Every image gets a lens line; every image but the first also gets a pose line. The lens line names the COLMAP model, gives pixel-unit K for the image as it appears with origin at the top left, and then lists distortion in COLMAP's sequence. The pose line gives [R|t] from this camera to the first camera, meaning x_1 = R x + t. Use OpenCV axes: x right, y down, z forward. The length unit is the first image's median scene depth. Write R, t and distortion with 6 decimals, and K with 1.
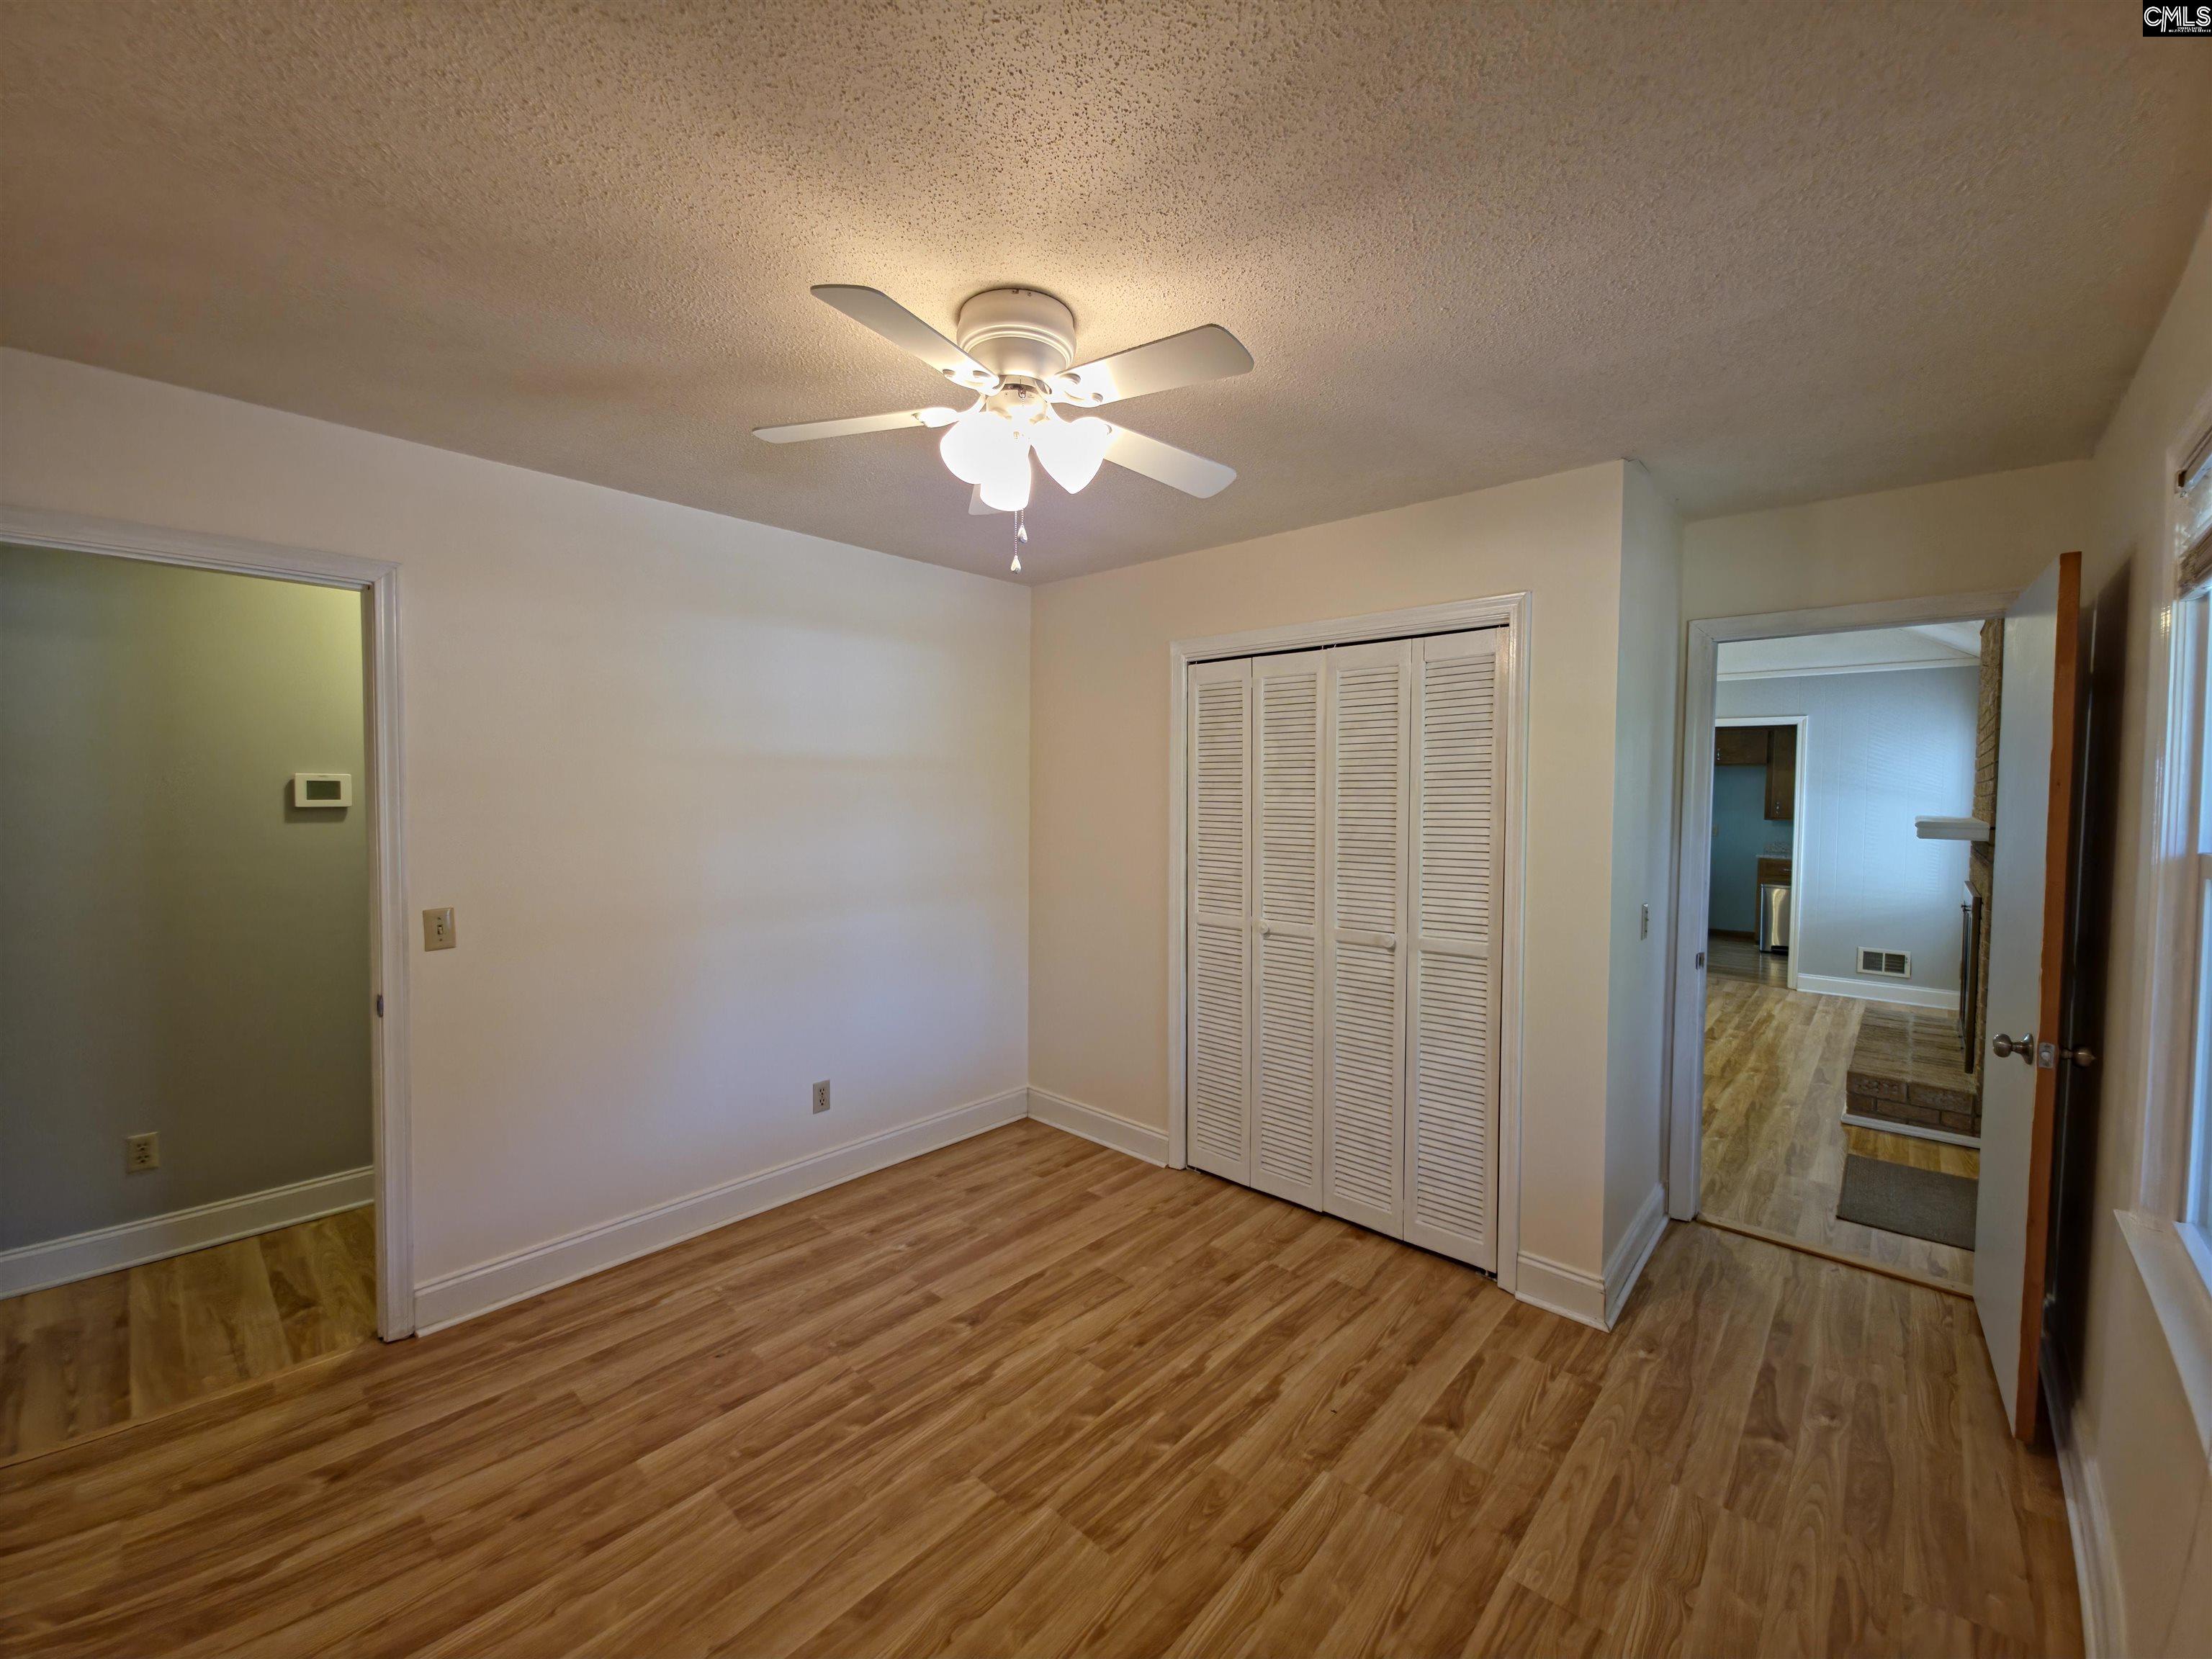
lens RADIAL K [[887.1, 0, 1119.5], [0, 887.1, 821.8], [0, 0, 1]] dist [0.014266, -0.009248]
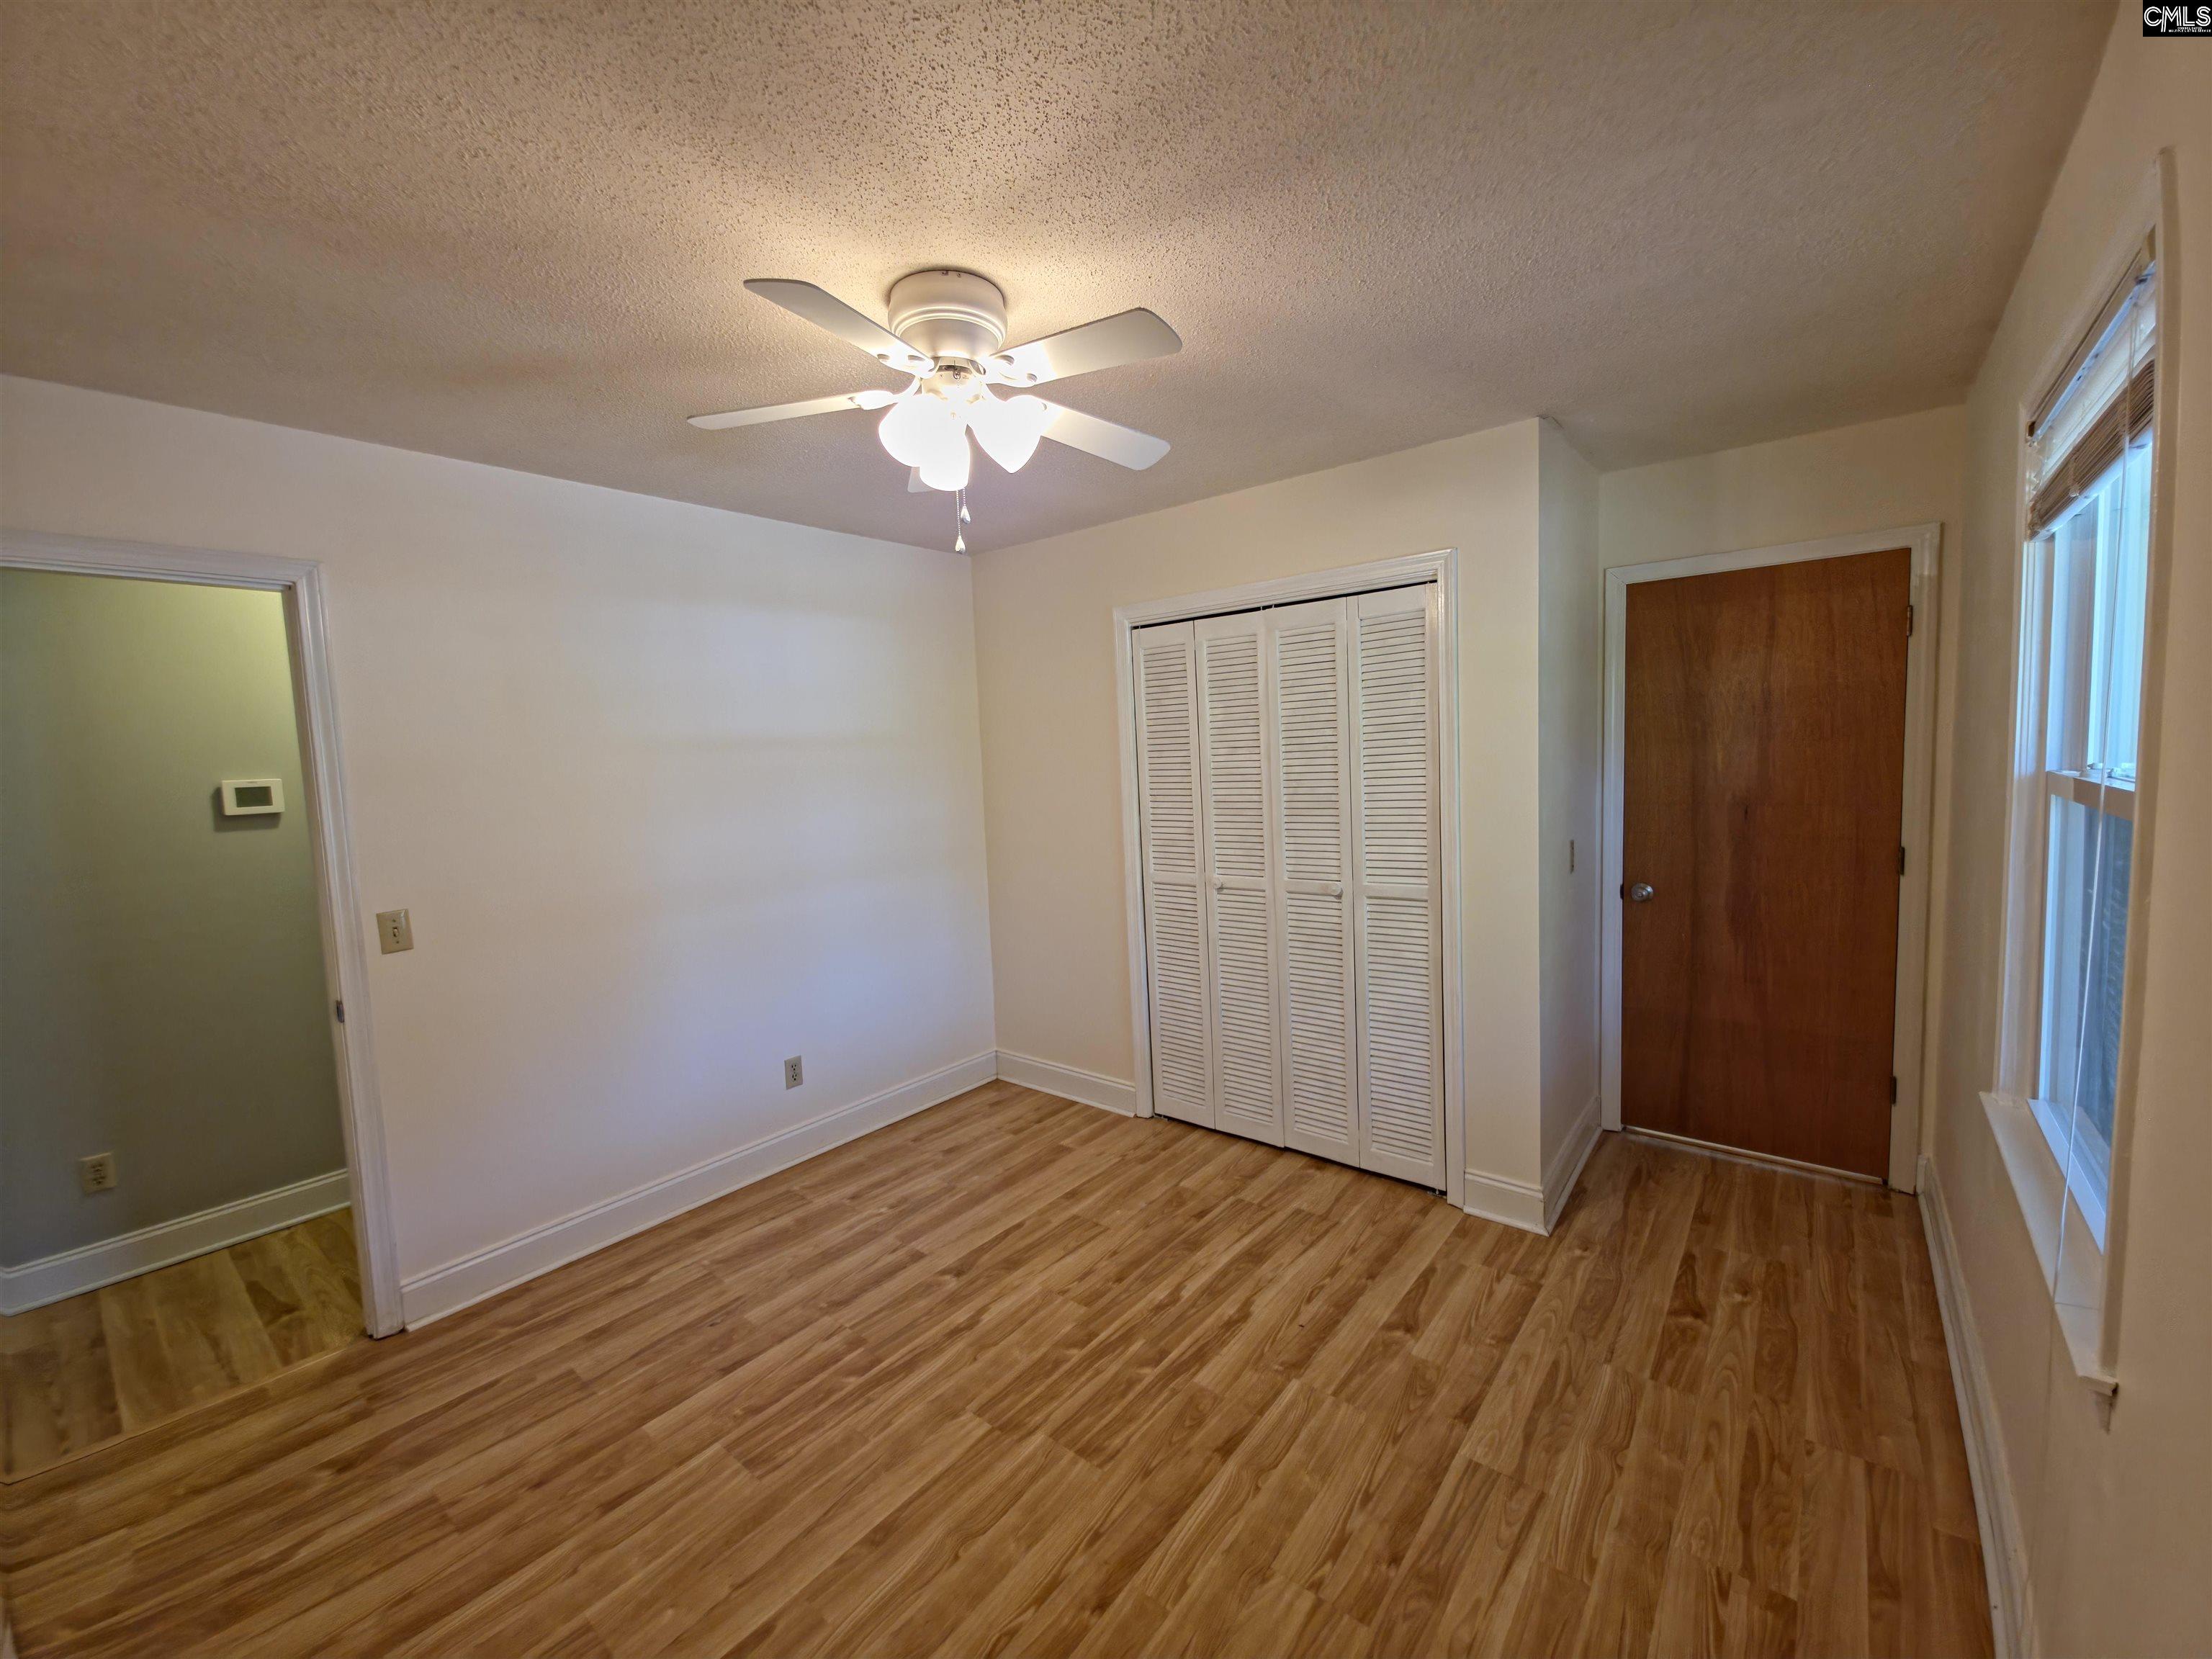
lens RADIAL K [[887.1, 0, 1119.5], [0, 887.1, 821.8], [0, 0, 1]] dist [0.014266, -0.009248]
pose [[0.997157, -0.052505, 0.054049, -0.004298], [0.050071, 0.997711, 0.045453, -0.006264], [-0.056312, -0.042617, 0.997503, -0.032874]]
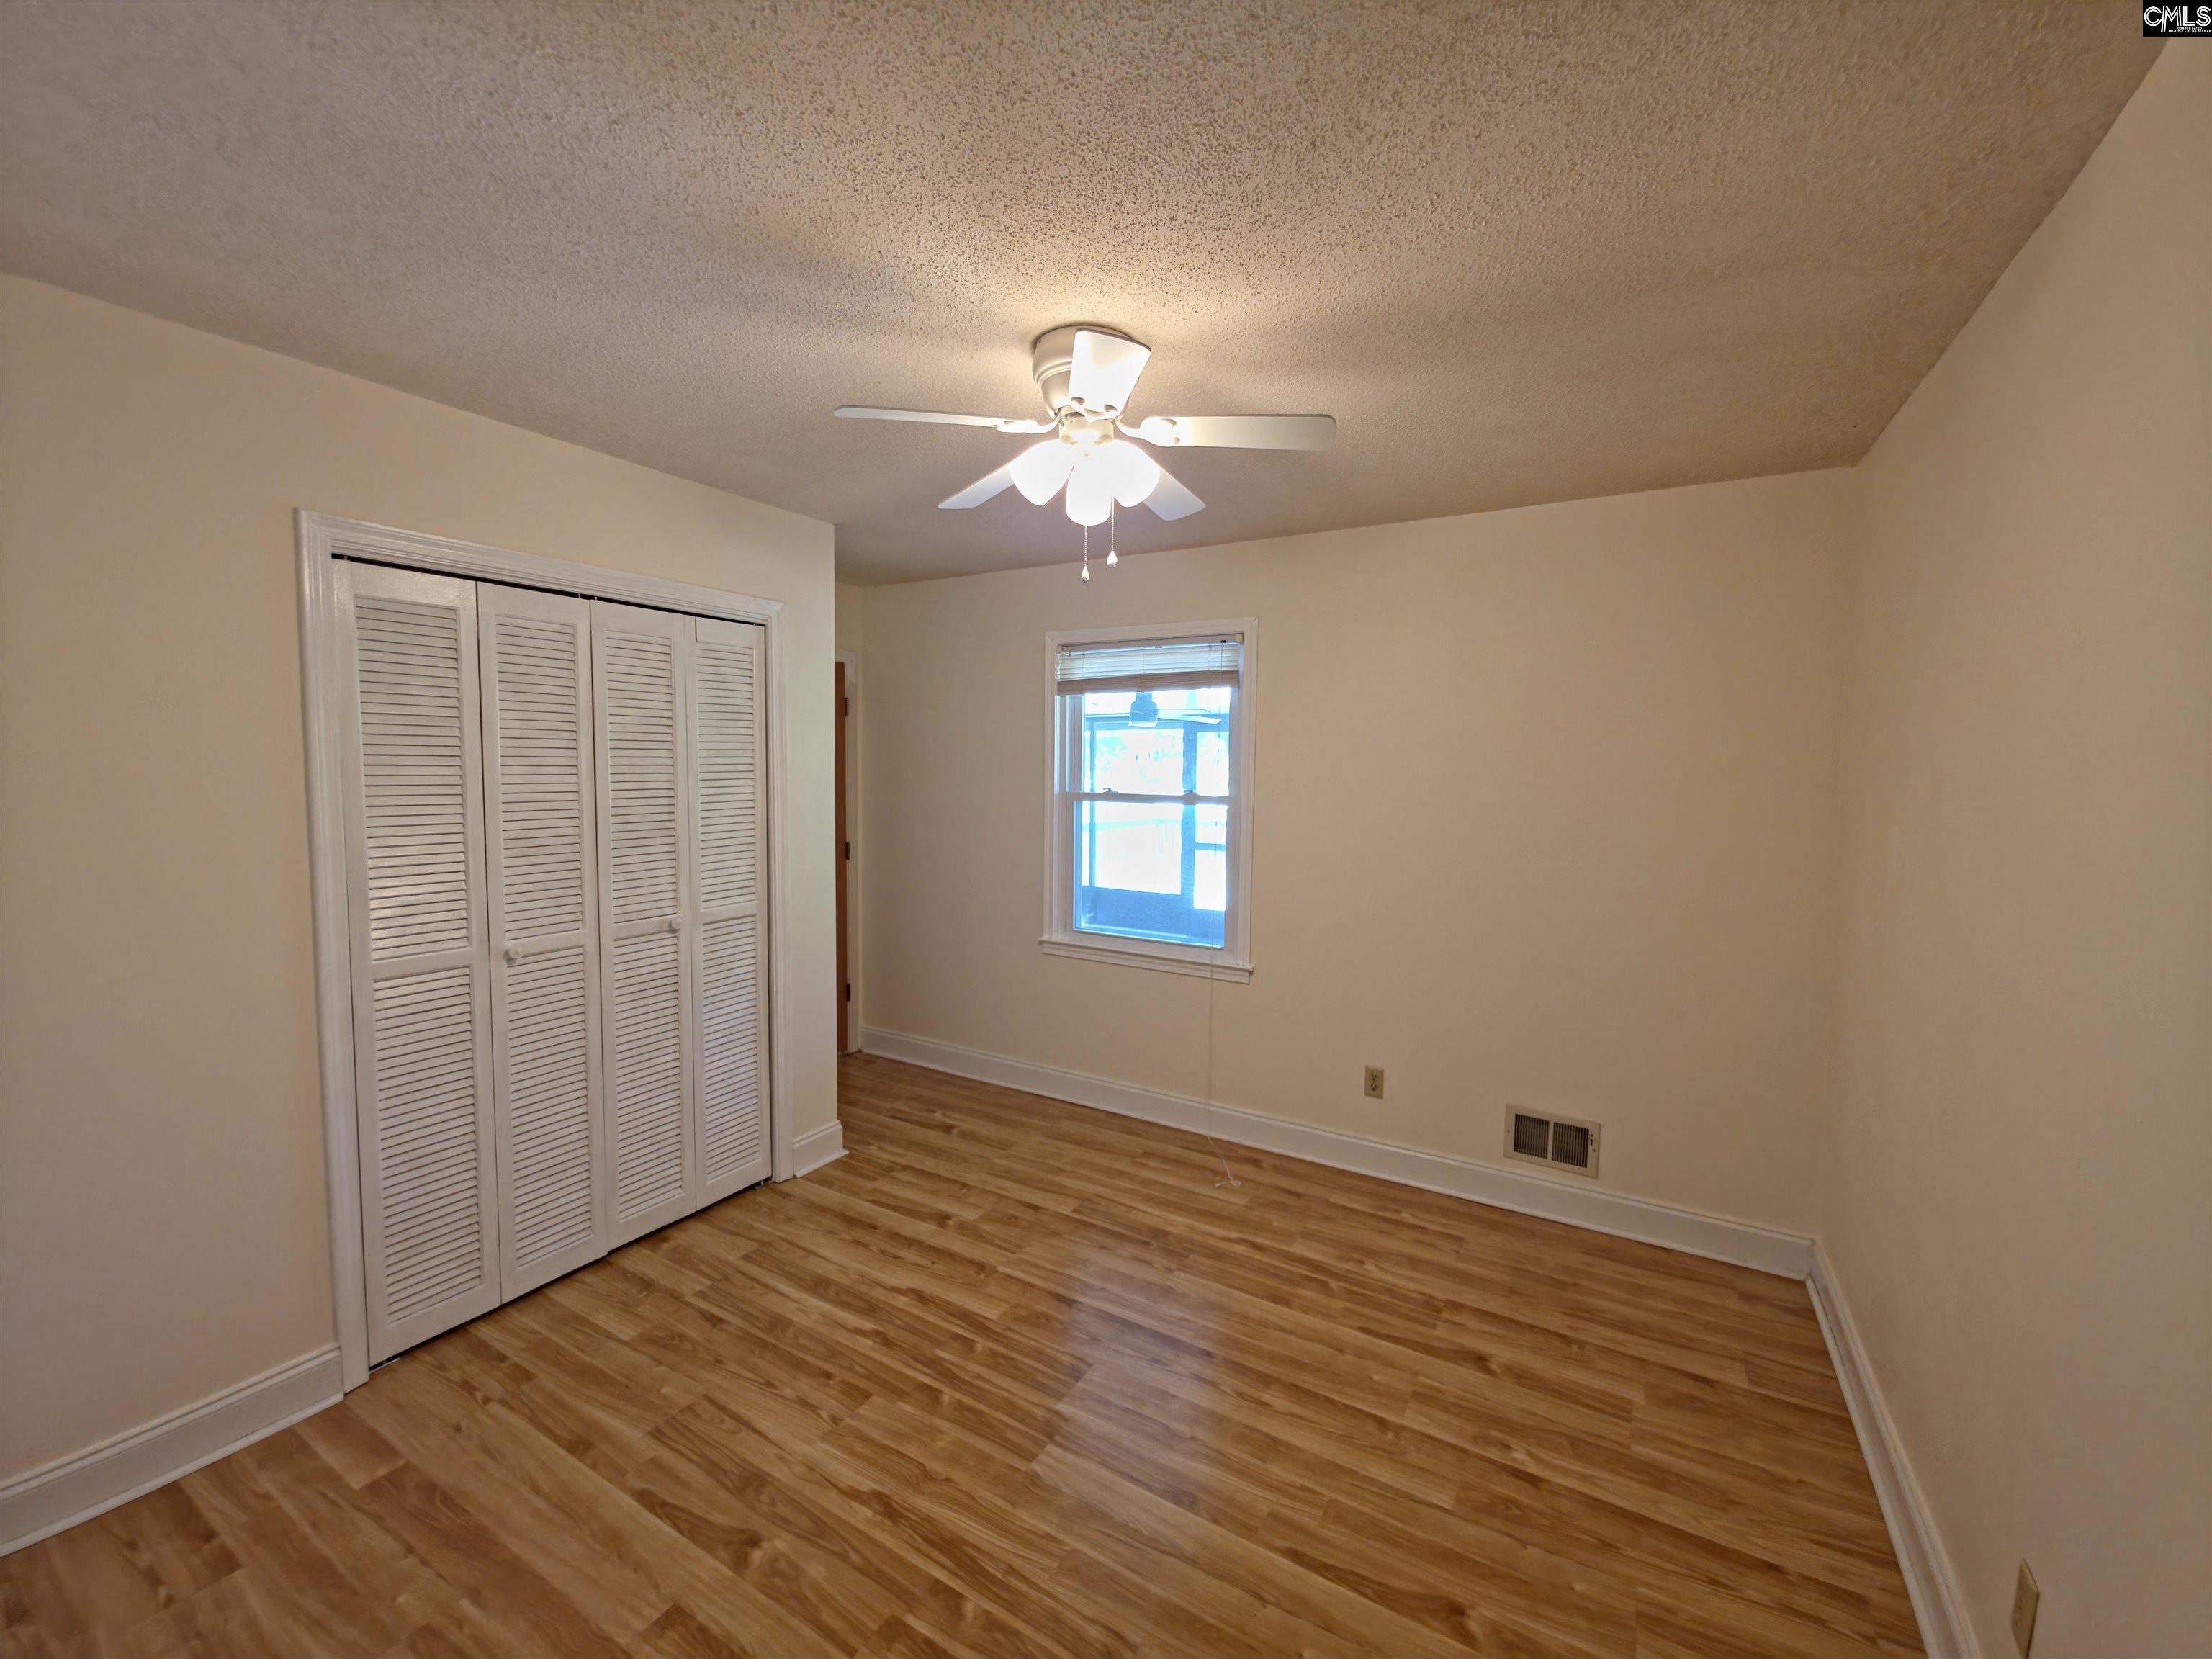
lens RADIAL K [[882.4, 0, 1113.7], [0, 882.4, 818.8], [0, 0, 1]] dist [0.013414, -0.008861]
pose [[-0.198384, -0.067303, 0.977811, -0.898638], [0.020883, 0.997123, 0.072869, -0.048871], [-0.979902, 0.034876, -0.196408, 0.876759]]
